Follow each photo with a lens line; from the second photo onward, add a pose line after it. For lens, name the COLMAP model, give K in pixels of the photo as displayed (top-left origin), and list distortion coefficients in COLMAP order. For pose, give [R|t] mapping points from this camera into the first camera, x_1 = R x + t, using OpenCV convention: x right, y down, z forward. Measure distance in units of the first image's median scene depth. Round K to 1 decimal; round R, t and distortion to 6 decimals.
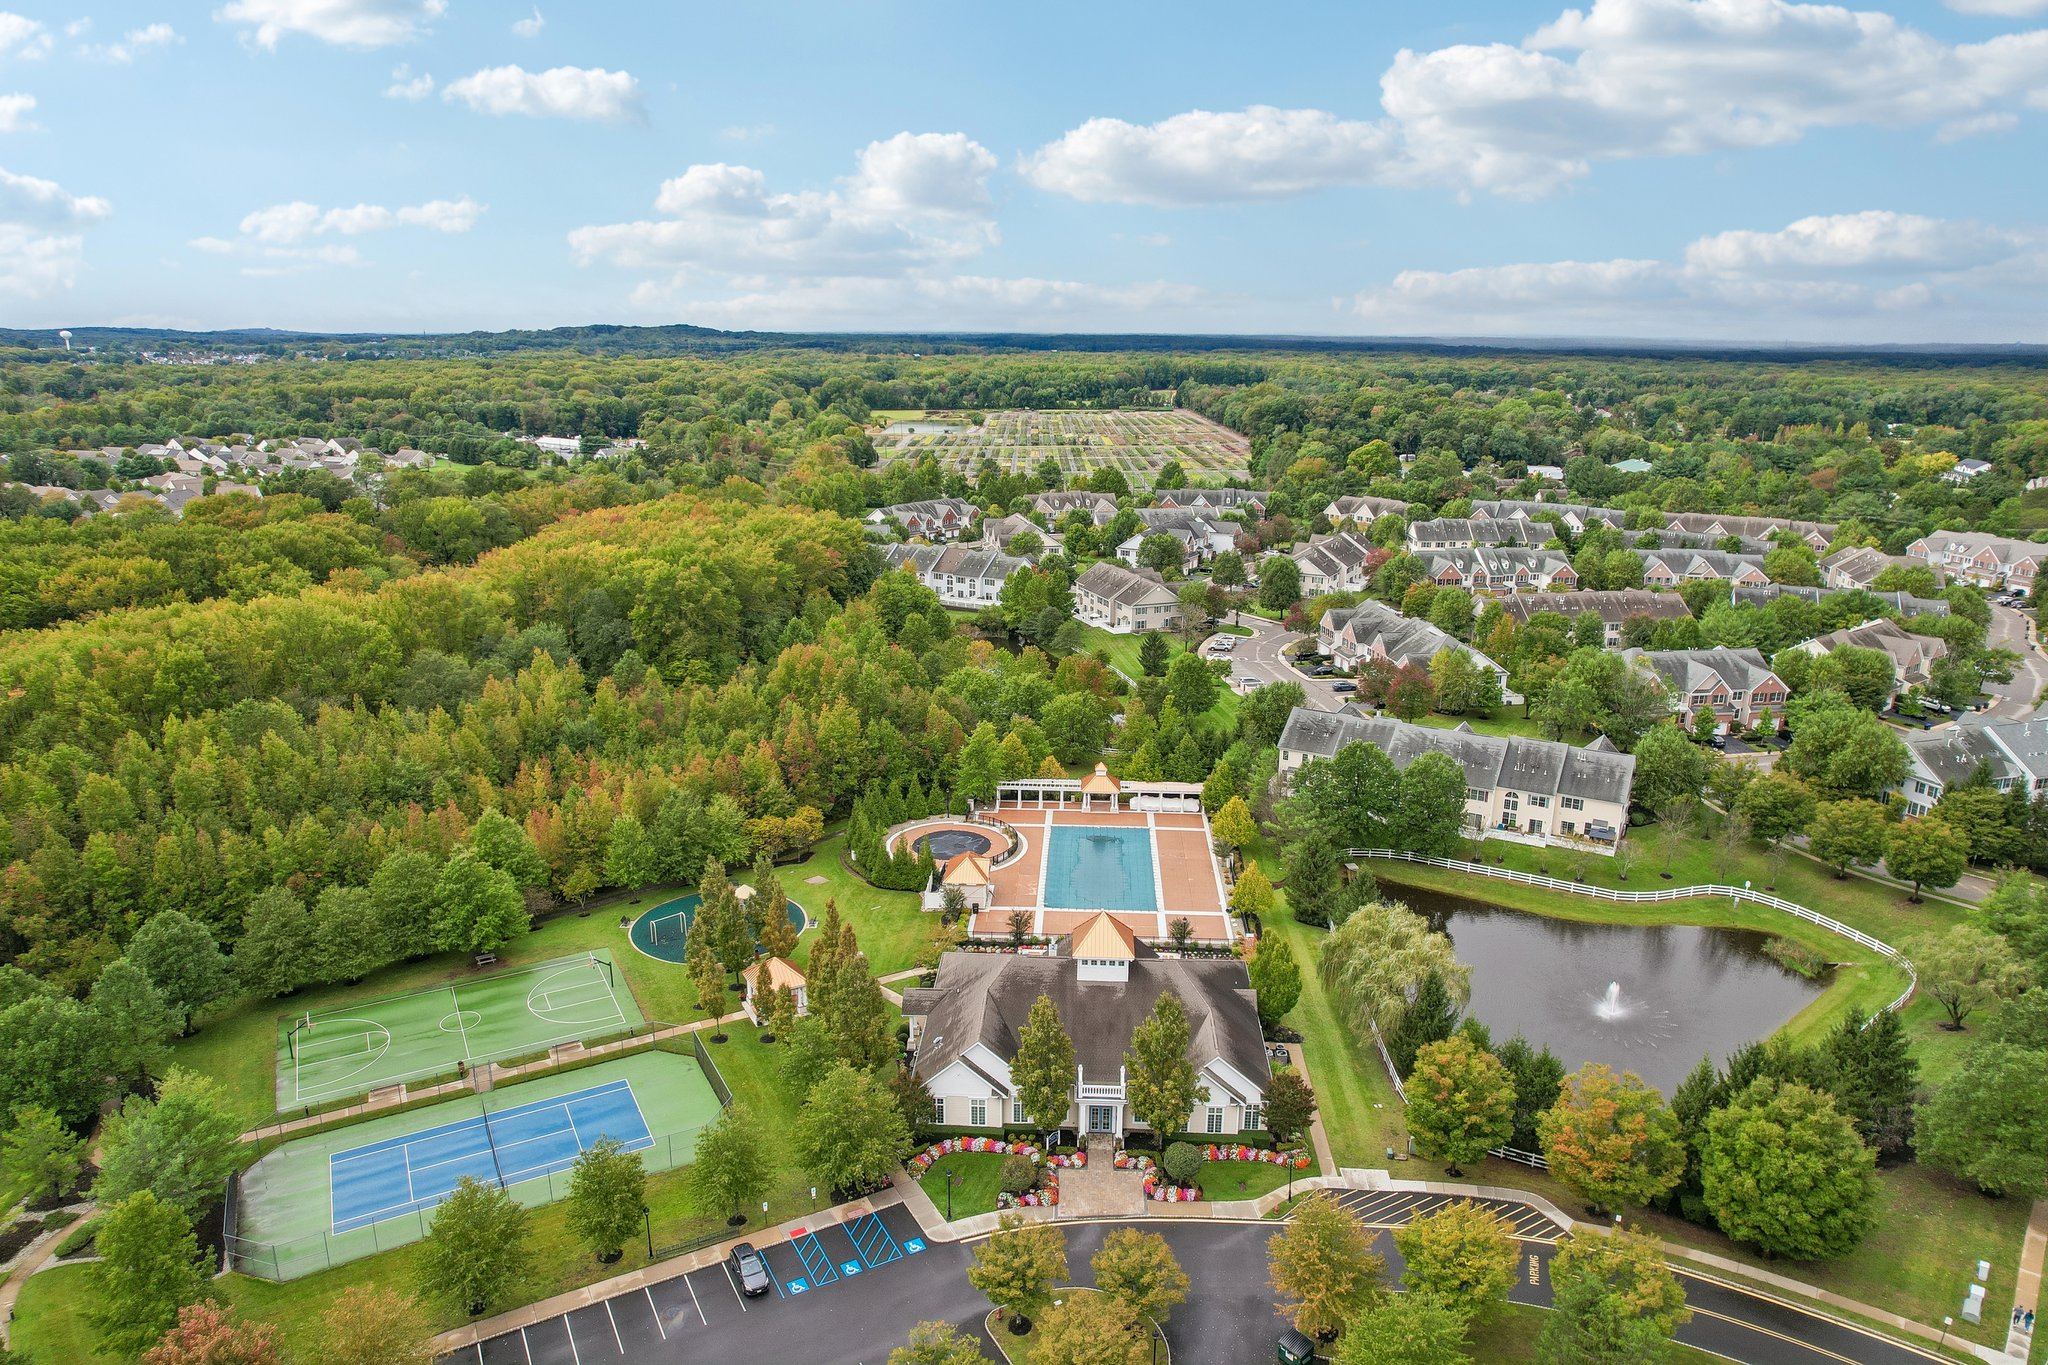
lens RADIAL K [[1307.3, 0, 1030.7], [0, 1307.3, 698.3], [0, 0, 1]] dist [-0.067736, 0.055652]
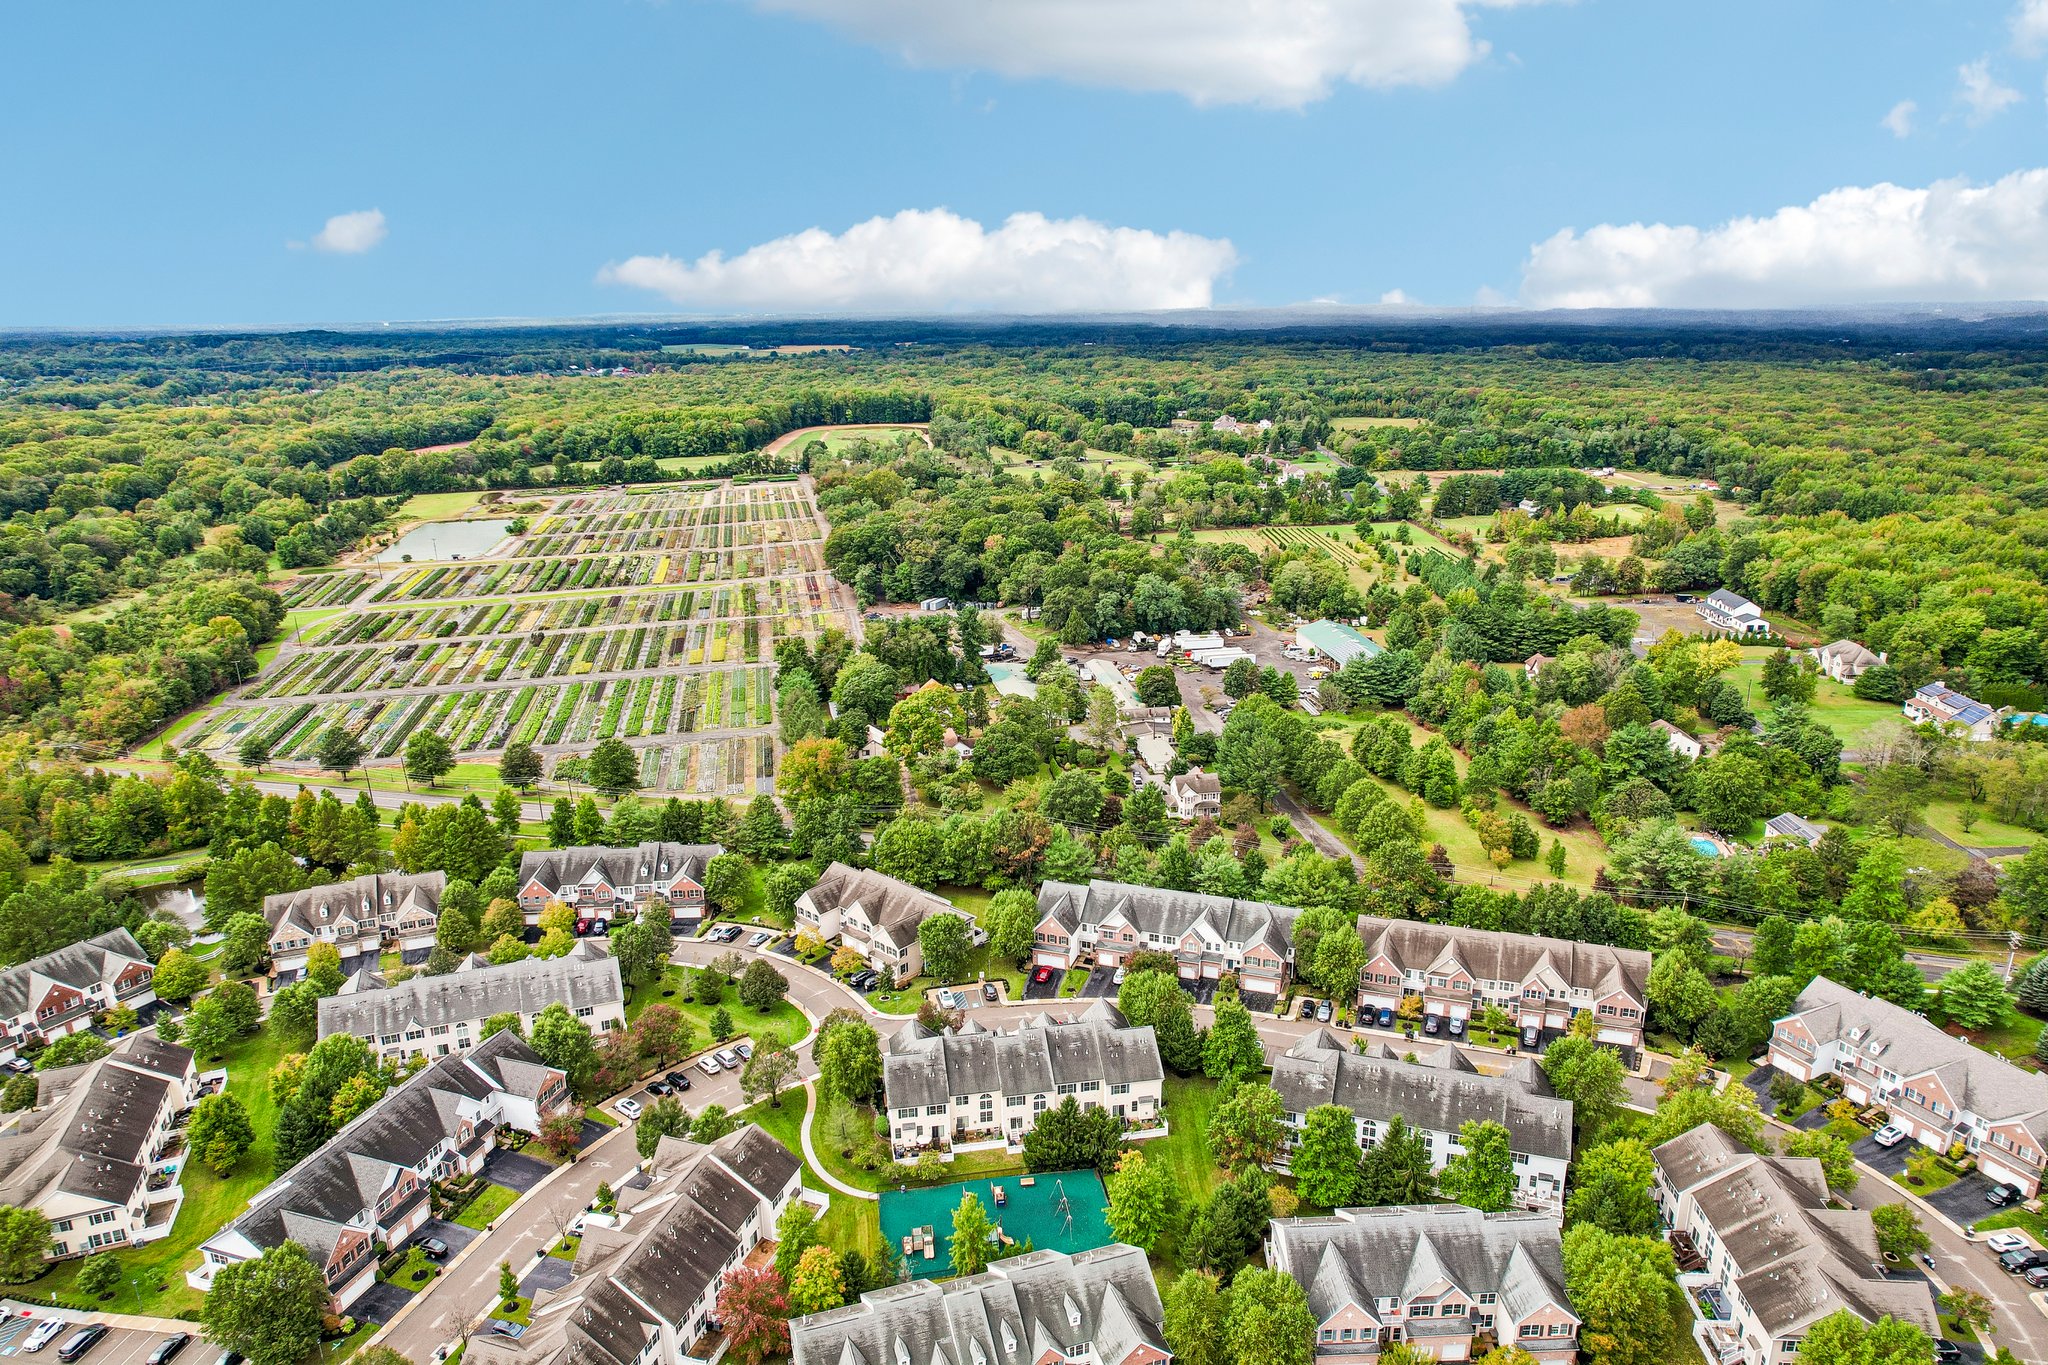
lens RADIAL K [[1307.3, 0, 1020.4], [0, 1307.3, 680.0], [0, 0, 1]] dist [-0.067736, 0.055652]
pose [[0.980865, -0.070463, 0.181490, 0.574118], [0.069197, 0.997514, 0.013303, -0.615569], [-0.181976, -0.000490, 0.983303, 1.074929]]
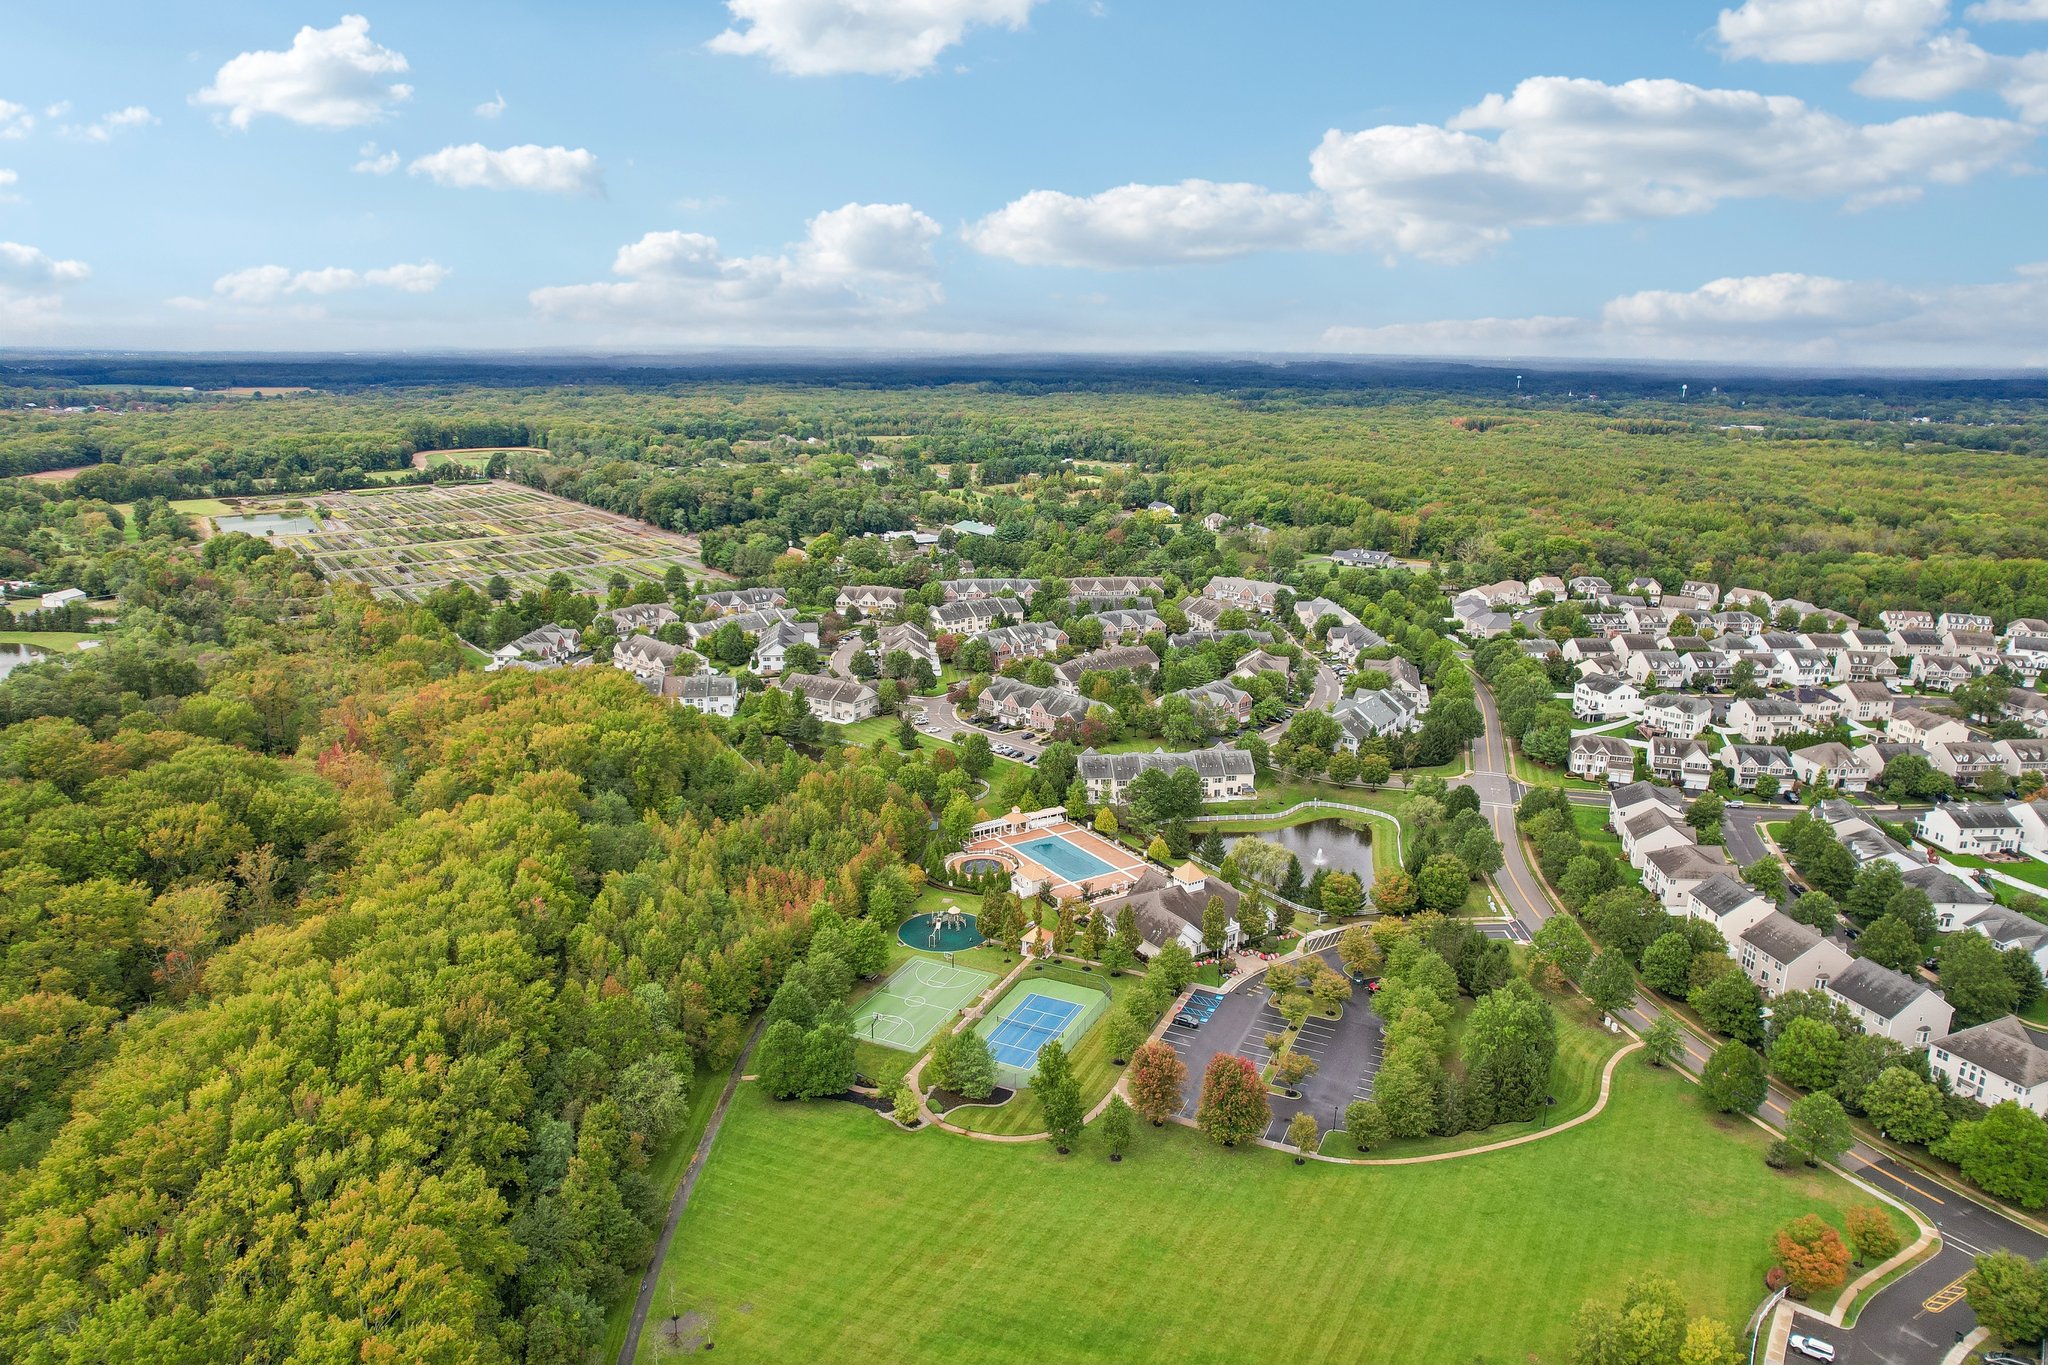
lens RADIAL K [[1307.3, 0, 1030.1], [0, 1307.3, 685.6], [0, 0, 1]] dist [-0.067736, 0.055652]
pose [[0.809216, -0.148633, 0.568400, -0.980841], [0.157473, 0.986942, 0.033889, -0.181729], [-0.566014, 0.062084, 0.822054, -0.516407]]
